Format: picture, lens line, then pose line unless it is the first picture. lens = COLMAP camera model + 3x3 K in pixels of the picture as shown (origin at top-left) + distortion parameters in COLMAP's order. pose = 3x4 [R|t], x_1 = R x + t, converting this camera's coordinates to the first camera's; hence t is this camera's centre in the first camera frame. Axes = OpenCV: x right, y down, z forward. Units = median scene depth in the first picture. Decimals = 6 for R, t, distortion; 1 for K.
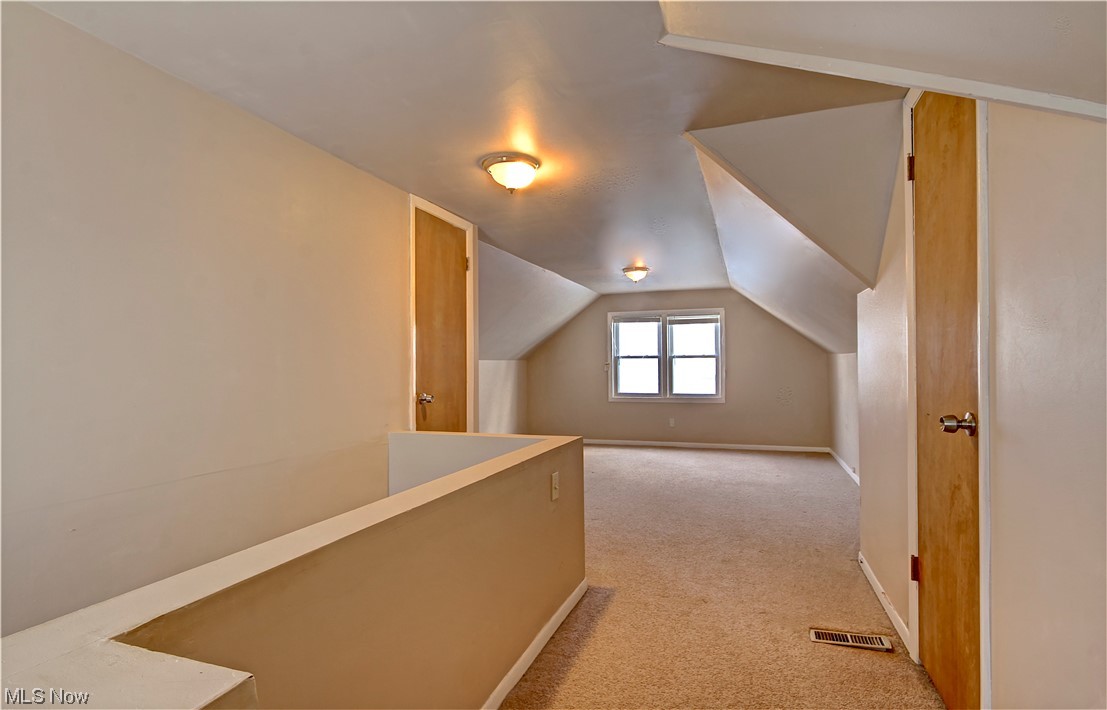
lens RADIAL K [[535.8, 0, 553.5], [0, 535.8, 355.0], [0, 0, 1]] dist [0.000840, 0.000021]
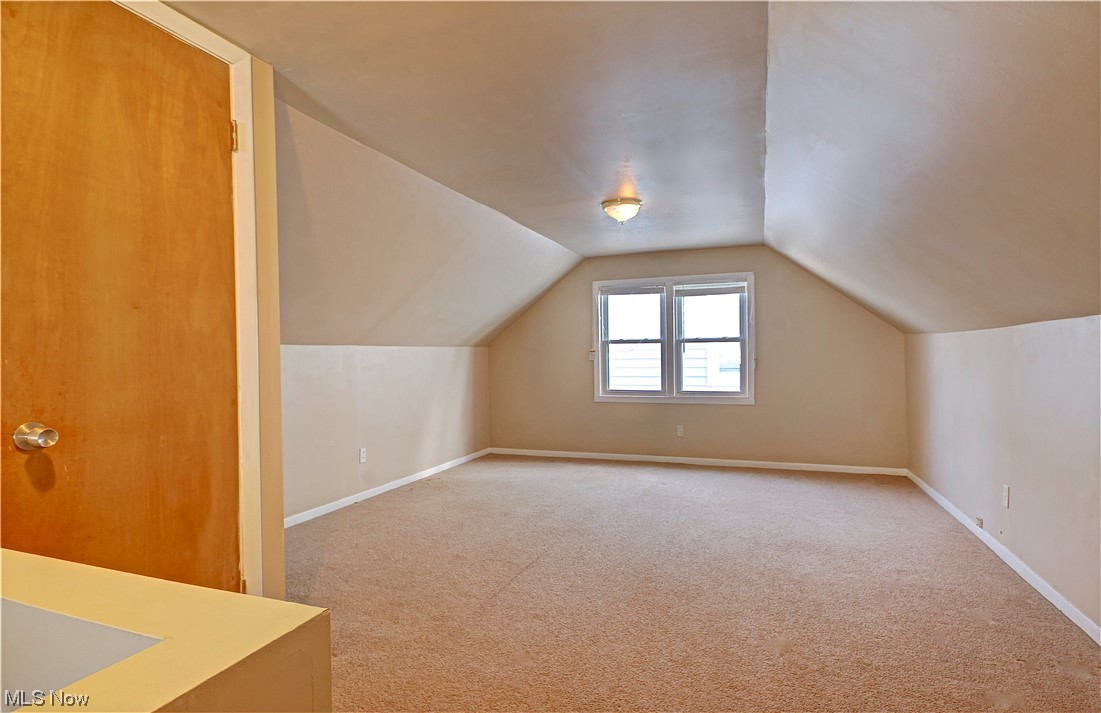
lens RADIAL K [[535.7, 0, 550.5], [0, 535.7, 356.5], [0, 0, 1]] dist [-0.002286, -0.000468]
pose [[0.999649, -0.005461, -0.025914, 0.065359], [0.006063, 0.999712, 0.023209, 0.007161], [0.025780, -0.023358, 0.999395, 0.274632]]
